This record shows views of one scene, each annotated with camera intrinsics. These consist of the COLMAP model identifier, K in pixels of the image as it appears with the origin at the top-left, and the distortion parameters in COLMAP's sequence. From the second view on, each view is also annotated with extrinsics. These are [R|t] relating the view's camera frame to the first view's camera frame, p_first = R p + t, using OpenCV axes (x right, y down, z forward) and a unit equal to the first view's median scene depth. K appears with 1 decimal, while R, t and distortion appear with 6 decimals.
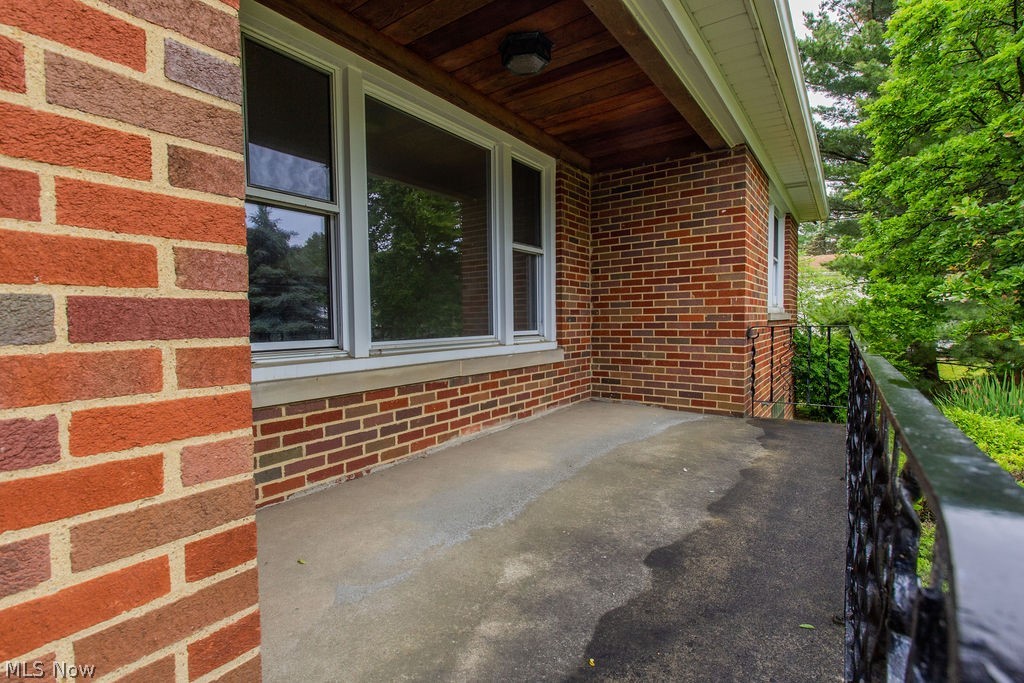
lens RADIAL K [[483.0, 0, 512.1], [0, 483.0, 342.0], [0, 0, 1]] dist [0.004534, -0.006343]
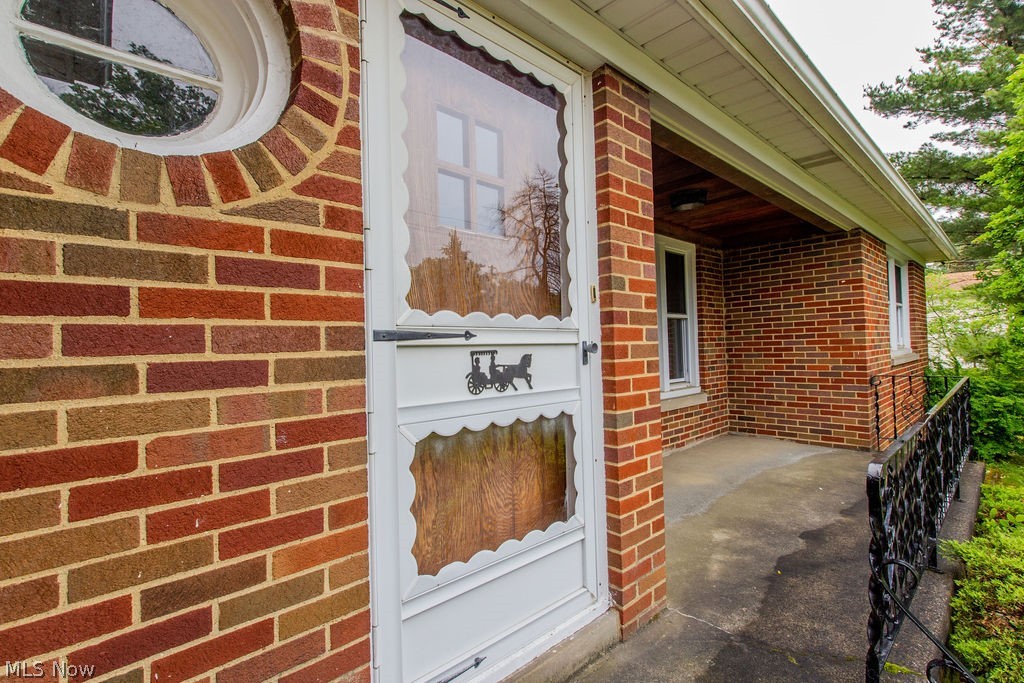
lens RADIAL K [[483.0, 0, 511.1], [0, 483.0, 339.1], [0, 0, 1]] dist [0.004534, -0.006343]
pose [[0.979664, -0.019155, -0.199728, -0.147889], [0.007236, 0.998158, -0.060232, -0.056775], [0.200514, 0.057562, 0.977998, -0.364399]]
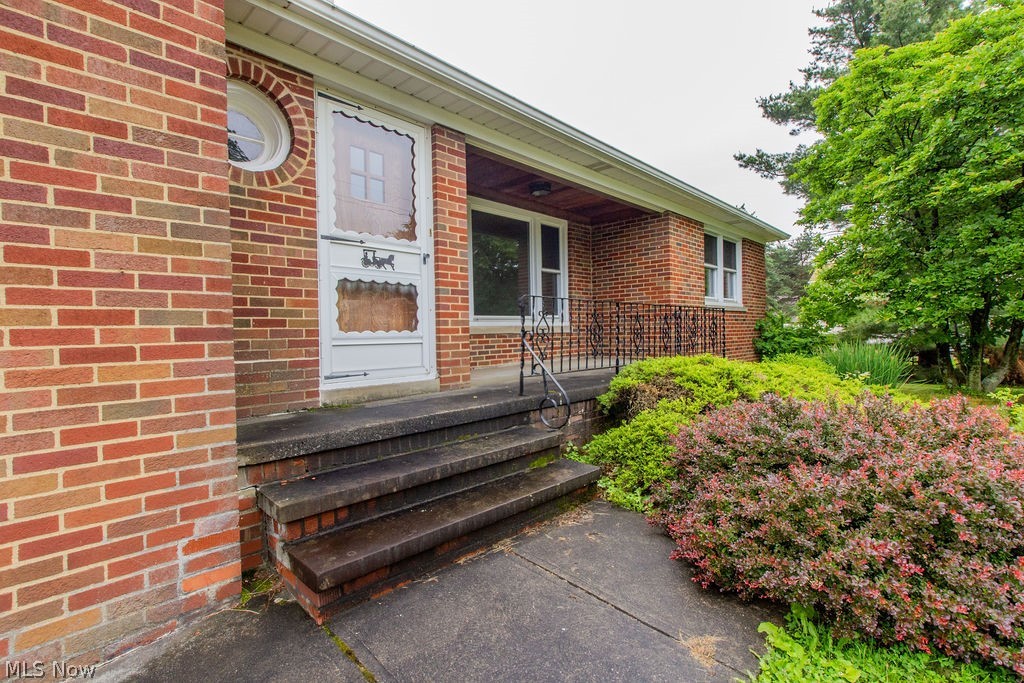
lens RADIAL K [[483.0, 0, 517.6], [0, 483.0, 334.6], [0, 0, 1]] dist [0.004534, -0.006343]
pose [[0.991378, -0.008793, -0.130741, 0.147676], [0.003815, 0.999260, -0.038278, 0.123944], [0.130981, 0.037449, 0.990677, -0.854094]]
